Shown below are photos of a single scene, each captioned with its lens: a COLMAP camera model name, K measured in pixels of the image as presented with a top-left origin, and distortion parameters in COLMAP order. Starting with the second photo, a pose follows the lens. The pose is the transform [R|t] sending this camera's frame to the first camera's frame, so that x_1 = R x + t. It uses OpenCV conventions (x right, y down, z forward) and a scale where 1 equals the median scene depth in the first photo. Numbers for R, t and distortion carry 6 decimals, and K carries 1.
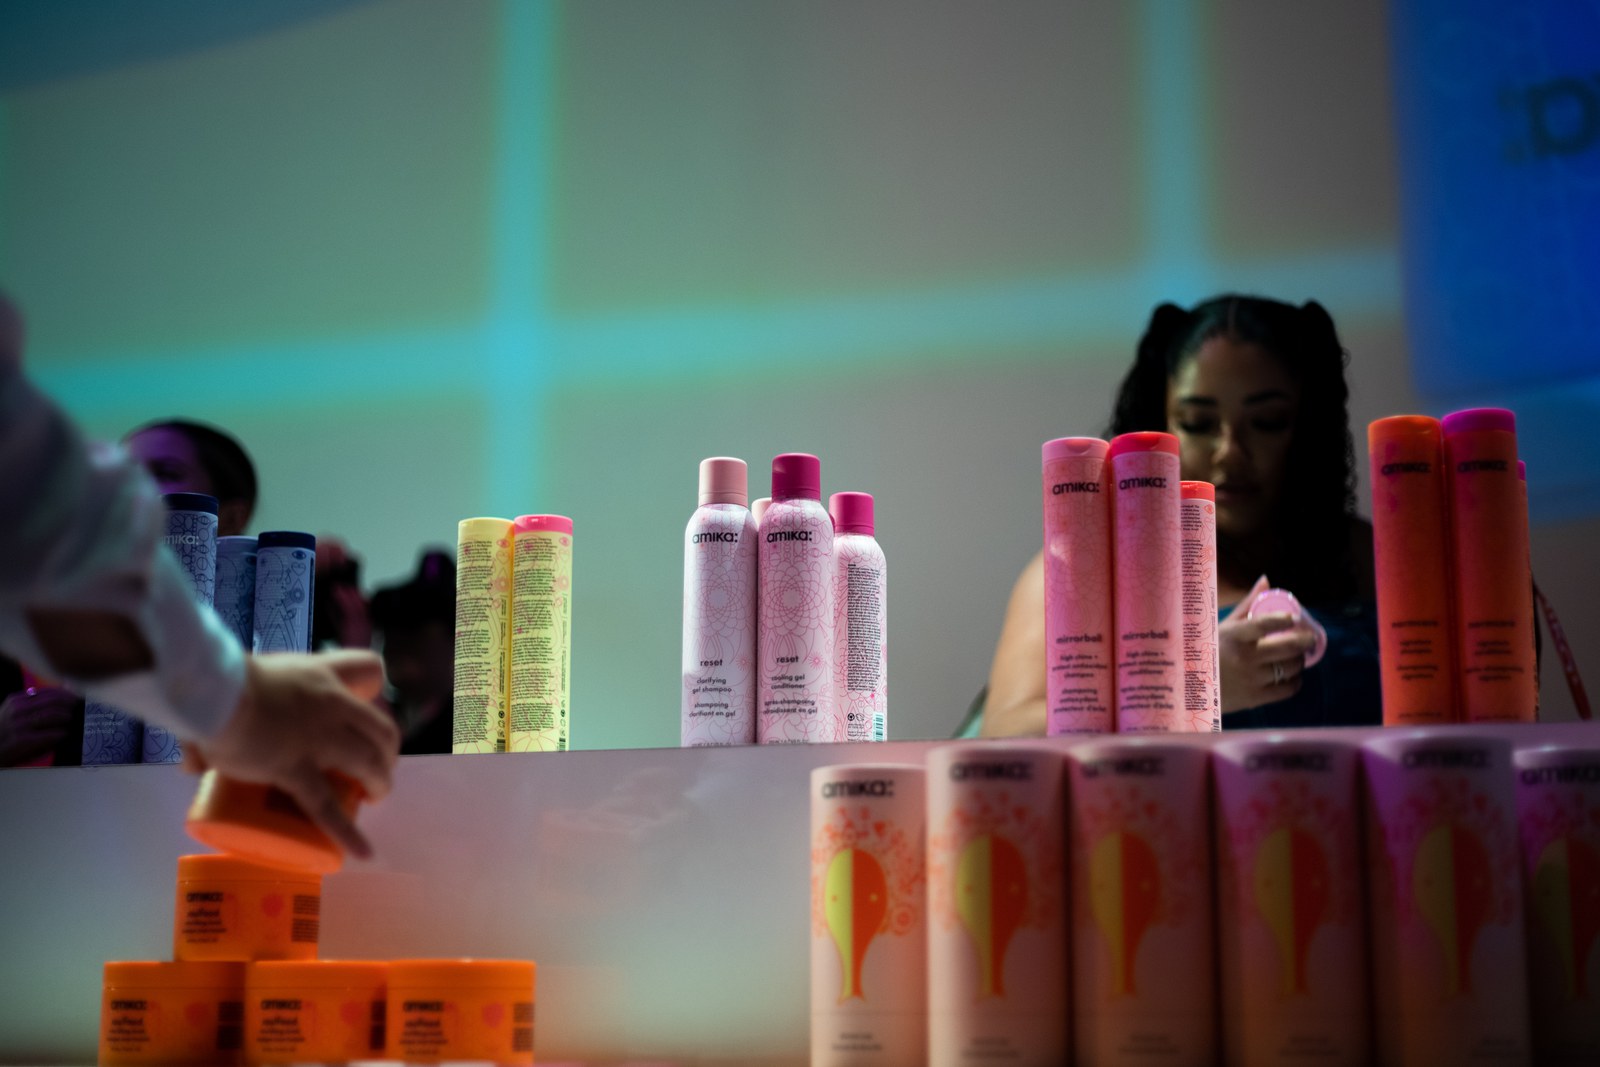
lens RADIAL K [[2335.0, 0, 800.0], [0, 2335.0, 533.5], [0, 0, 1]] dist [0.007168, 0.047291]
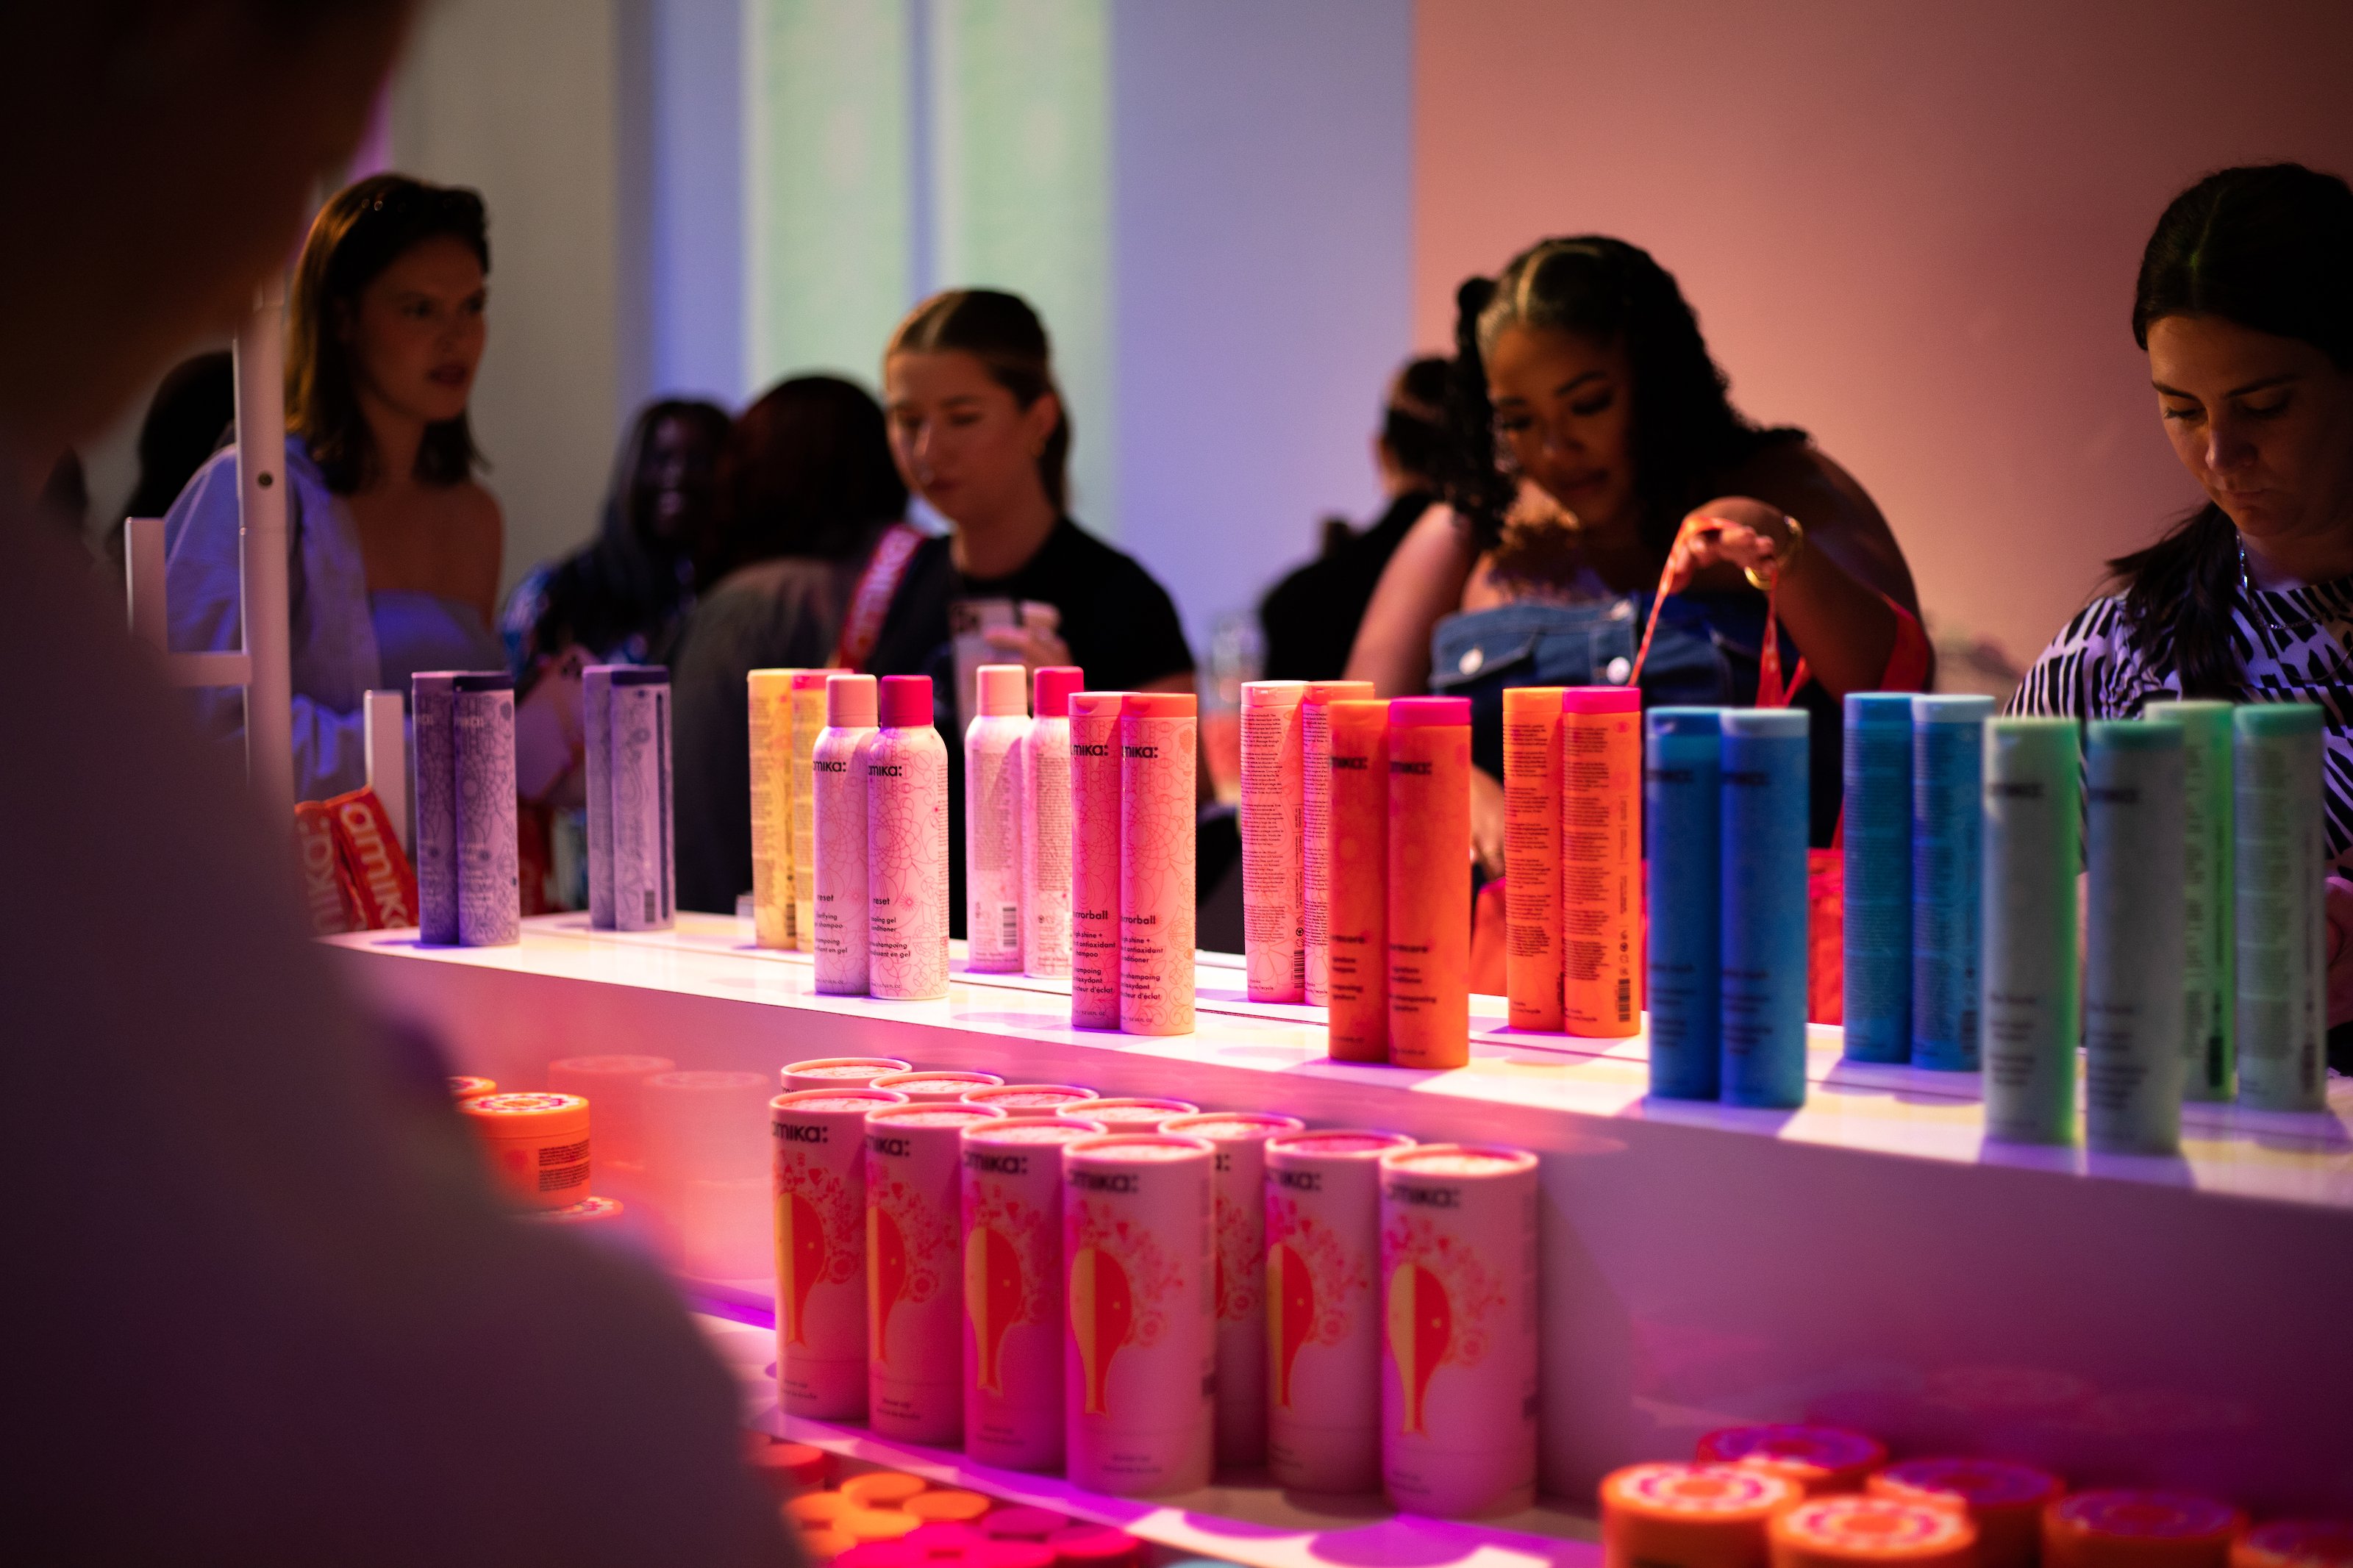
lens RADIAL K [[3433.4, 0, 1176.5], [0, 3433.4, 784.0], [0, 0, 1]] dist [0.007168, 0.047291]
pose [[0.869109, 0.024313, -0.494023, 0.802062], [0.114575, 0.961729, 0.248897, -0.332598], [0.481167, -0.272921, 0.833062, -0.114623]]
